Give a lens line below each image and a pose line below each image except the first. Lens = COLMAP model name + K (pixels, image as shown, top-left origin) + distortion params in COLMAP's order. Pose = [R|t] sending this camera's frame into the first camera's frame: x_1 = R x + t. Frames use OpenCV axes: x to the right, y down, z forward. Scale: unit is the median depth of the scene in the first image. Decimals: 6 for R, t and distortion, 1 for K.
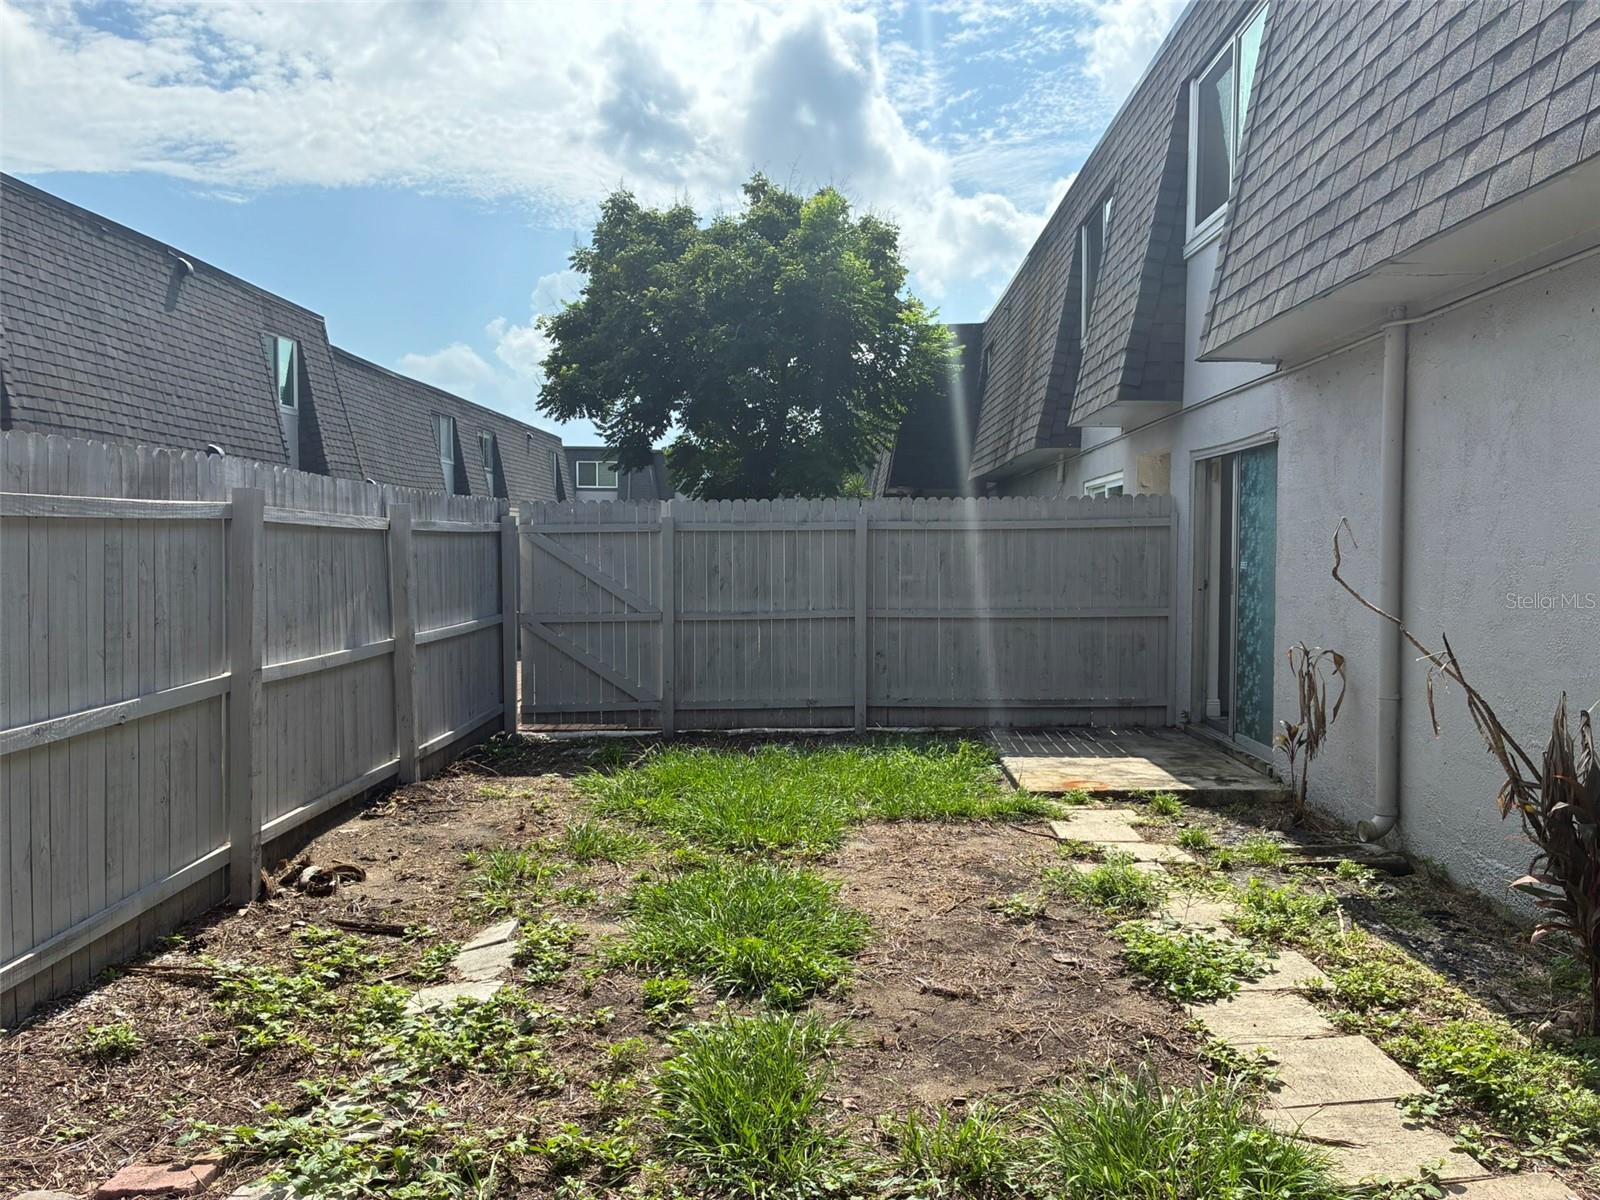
lens RADIAL K [[1217.7, 0, 801.5], [0, 1217.7, 595.2], [0, 0, 1]] dist [0.049266, -0.073087]
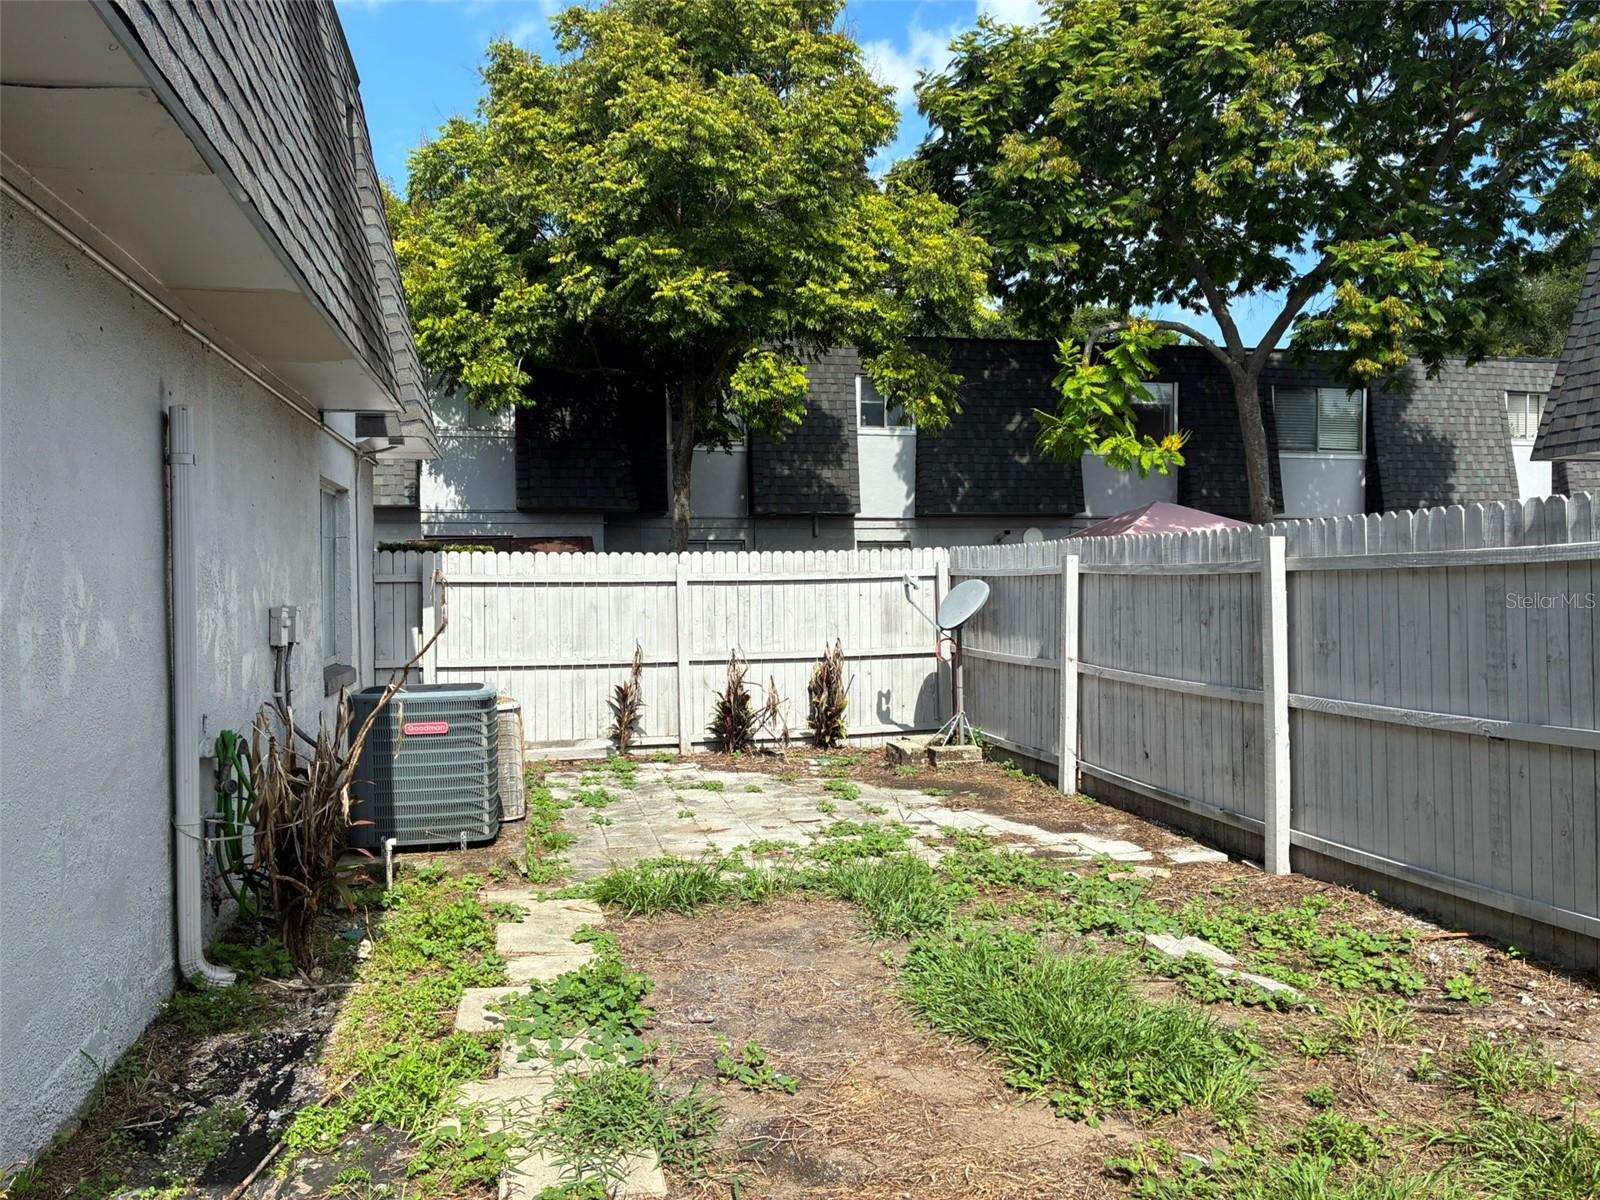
lens RADIAL K [[1217.7, 0, 800.8], [0, 1217.7, 595.3], [0, 0, 1]] dist [0.049266, -0.073087]
pose [[-0.970853, 0.004402, -0.239634, 0.374033], [-0.007293, 0.998826, 0.047899, -0.083211], [0.239564, 0.048250, -0.969681, 1.947339]]
